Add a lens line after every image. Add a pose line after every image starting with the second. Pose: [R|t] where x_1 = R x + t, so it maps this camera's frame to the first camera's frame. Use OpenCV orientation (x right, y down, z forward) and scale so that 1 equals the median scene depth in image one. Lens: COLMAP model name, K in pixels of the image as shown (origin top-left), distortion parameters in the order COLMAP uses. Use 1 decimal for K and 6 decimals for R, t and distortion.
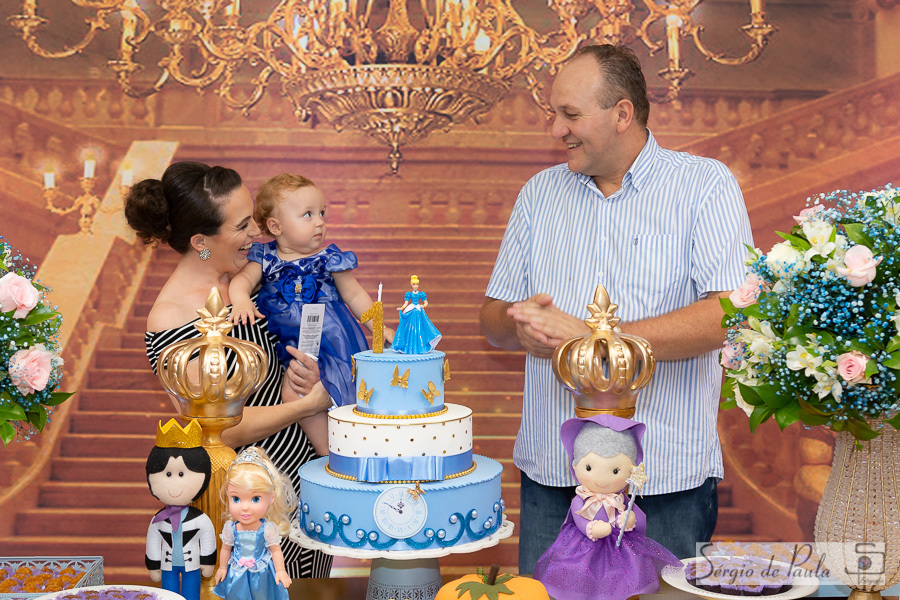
lens RADIAL K [[1210.8, 0, 453.7], [0, 1210.8, 303.1], [0, 0, 1]] dist [-0.014384, 0.000000]
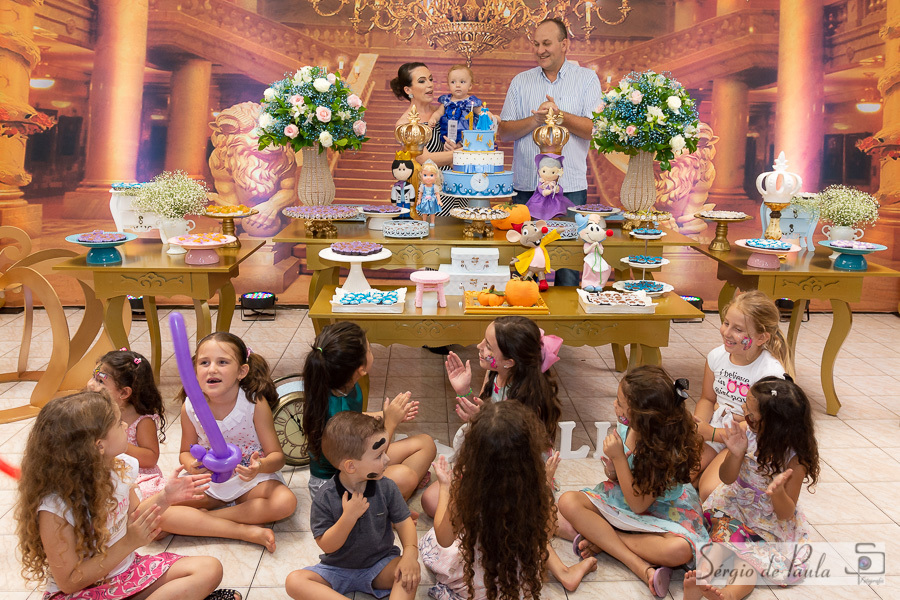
lens RADIAL K [[709.6, 0, 471.4], [0, 709.6, 290.1], [0, 0, 1]] dist [-0.004946, 0.003770]
pose [[0.999821, 0.018884, 0.000655, -0.036583], [-0.018719, 0.985148, 0.170686, 0.082950], [0.002578, -0.170668, 0.985325, -0.457667]]
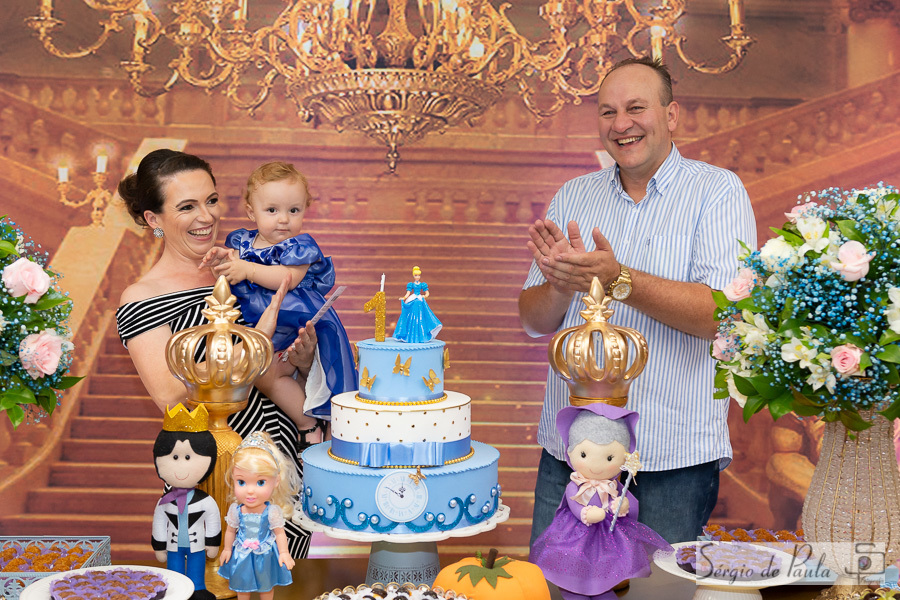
lens RADIAL K [[1106.4, 0, 448.3], [0, 1106.4, 295.8], [0, 0, 1]] dist [-0.008058, 0.000000]
pose [[0.999865, 0.010999, 0.012224, -0.010758], [-0.010959, 0.999934, -0.003330, 0.003153], [-0.012260, 0.003195, 0.999920, 0.036864]]
